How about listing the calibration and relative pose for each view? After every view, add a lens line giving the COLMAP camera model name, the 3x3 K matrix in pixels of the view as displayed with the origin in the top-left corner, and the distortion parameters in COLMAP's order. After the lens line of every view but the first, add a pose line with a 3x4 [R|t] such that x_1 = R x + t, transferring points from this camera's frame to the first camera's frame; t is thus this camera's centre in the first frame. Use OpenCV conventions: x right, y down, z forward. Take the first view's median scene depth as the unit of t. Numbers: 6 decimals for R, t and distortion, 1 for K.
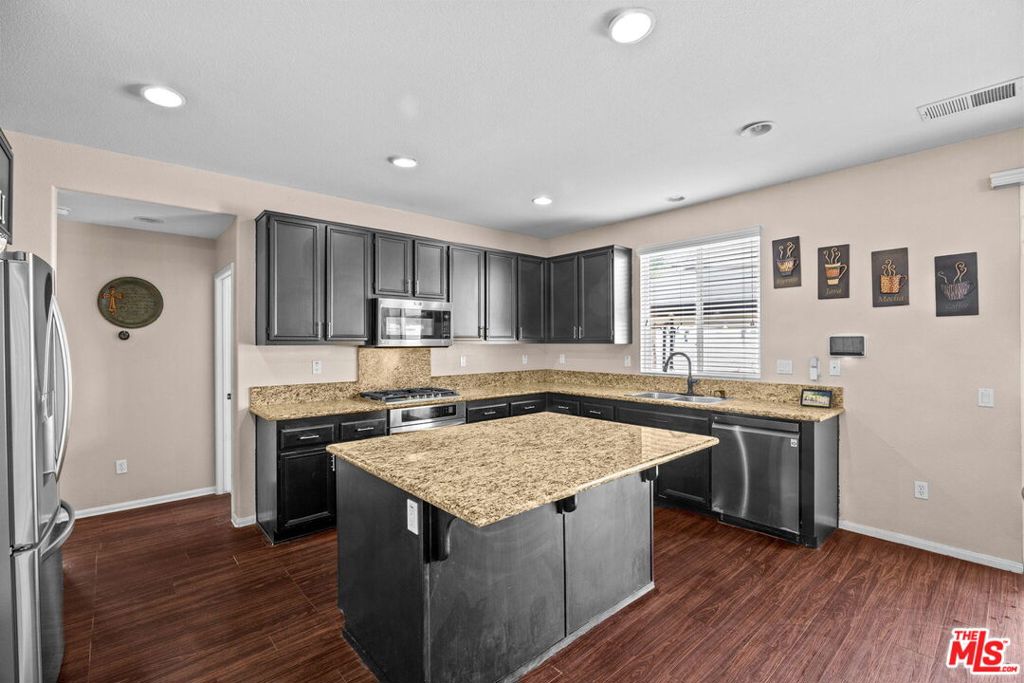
lens RADIAL K [[425.3, 0, 512.0], [0, 425.3, 341.5], [0, 0, 1]] dist [-0.001135, -0.000073]
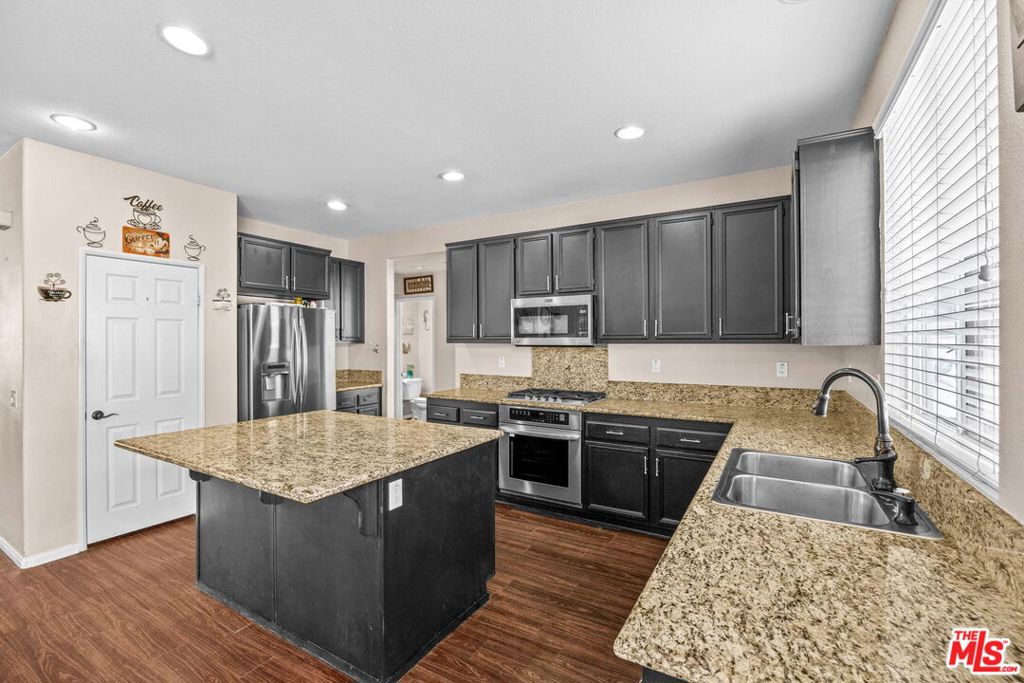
lens RADIAL K [[469.5, 0, 512.0], [0, 469.5, 341.5], [0, 0, 1]] dist [0.001887, 0.000113]
pose [[0.309328, 0.003915, -0.950947, 0.715190], [0.003430, 0.999980, 0.005233, -0.002459], [0.950949, -0.004880, 0.309308, 0.573489]]
